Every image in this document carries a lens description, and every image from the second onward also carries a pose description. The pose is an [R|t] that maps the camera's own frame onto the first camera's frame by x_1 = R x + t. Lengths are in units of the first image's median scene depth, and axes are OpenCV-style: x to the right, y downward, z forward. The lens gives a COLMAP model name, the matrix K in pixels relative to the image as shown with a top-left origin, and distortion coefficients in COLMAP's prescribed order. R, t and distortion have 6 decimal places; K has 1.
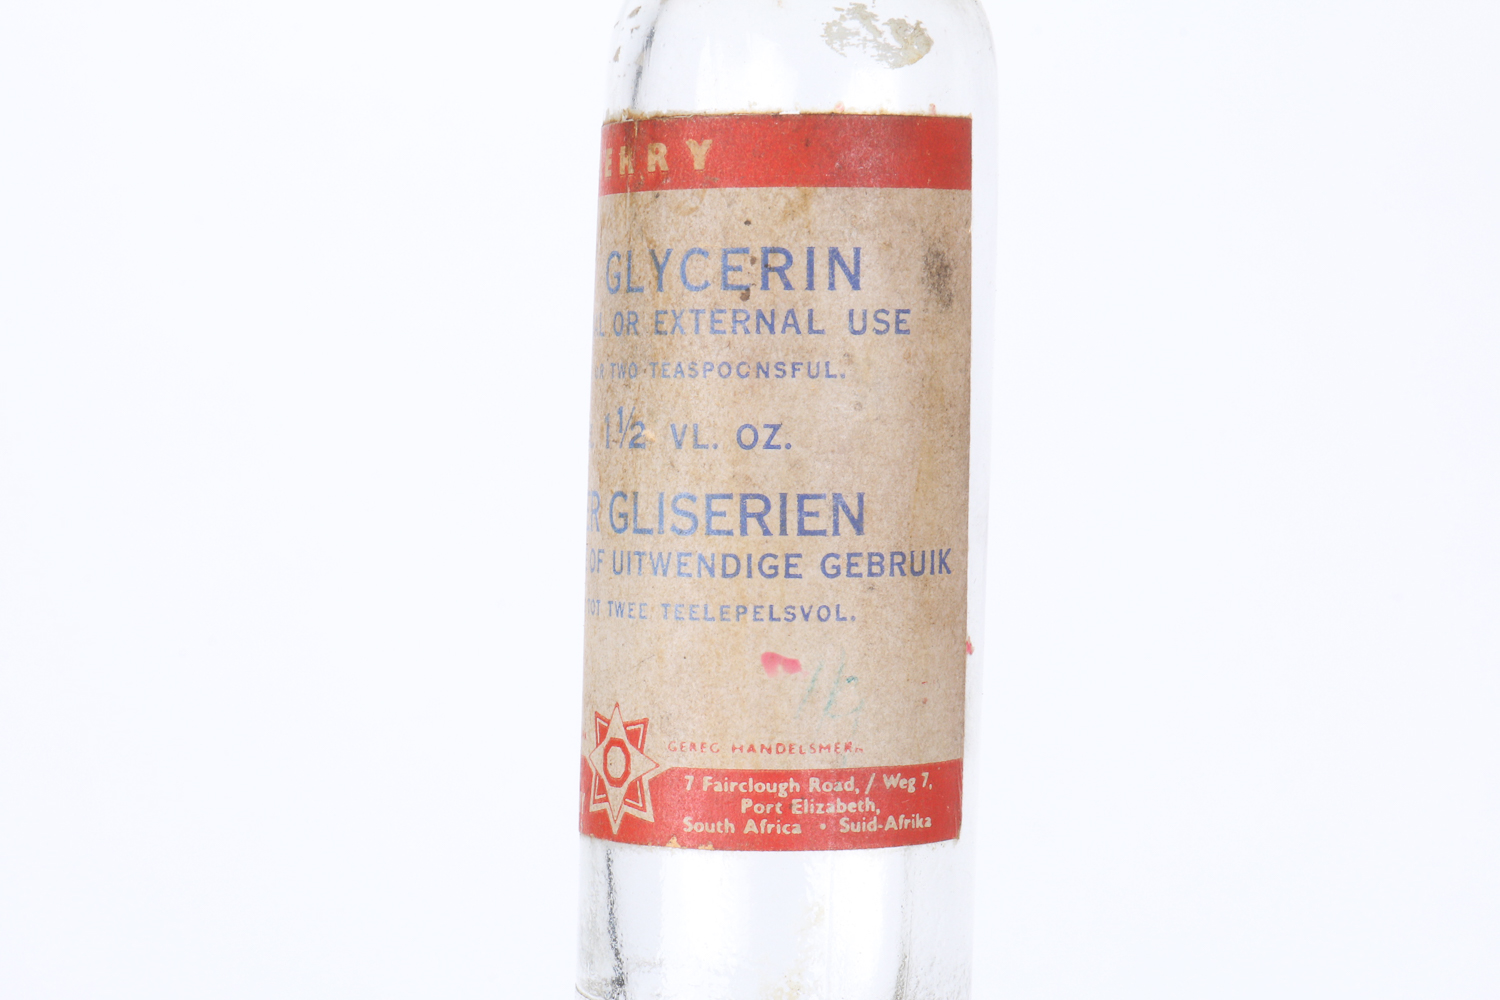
lens RADIAL K [[3962.7, 0, 762.6], [0, 3962.7, 520.4], [0, 0, 1]] dist [0.098903, 0.000000]
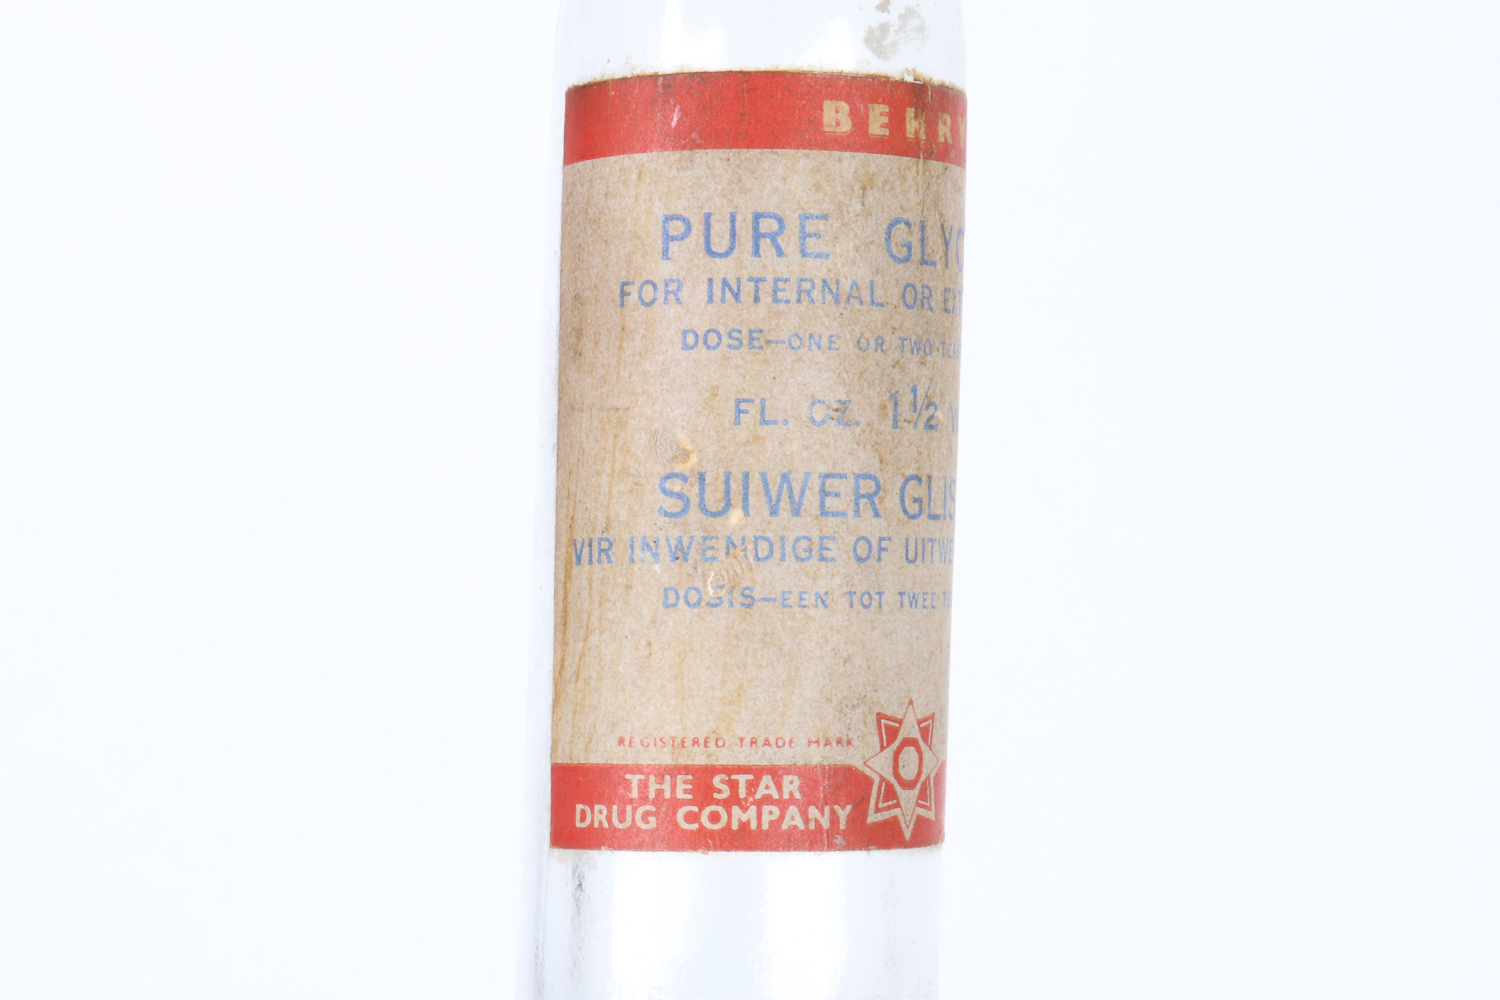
lens RADIAL K [[3962.7, 0, 756.1], [0, 3962.7, 453.9], [0, 0, 1]] dist [0.098903, 0.000000]
pose [[-0.234787, 0.001454, 0.972046, -0.942373], [-0.011031, 0.999931, -0.004160, -0.007960], [-0.971984, -0.011699, -0.234755, 1.257729]]
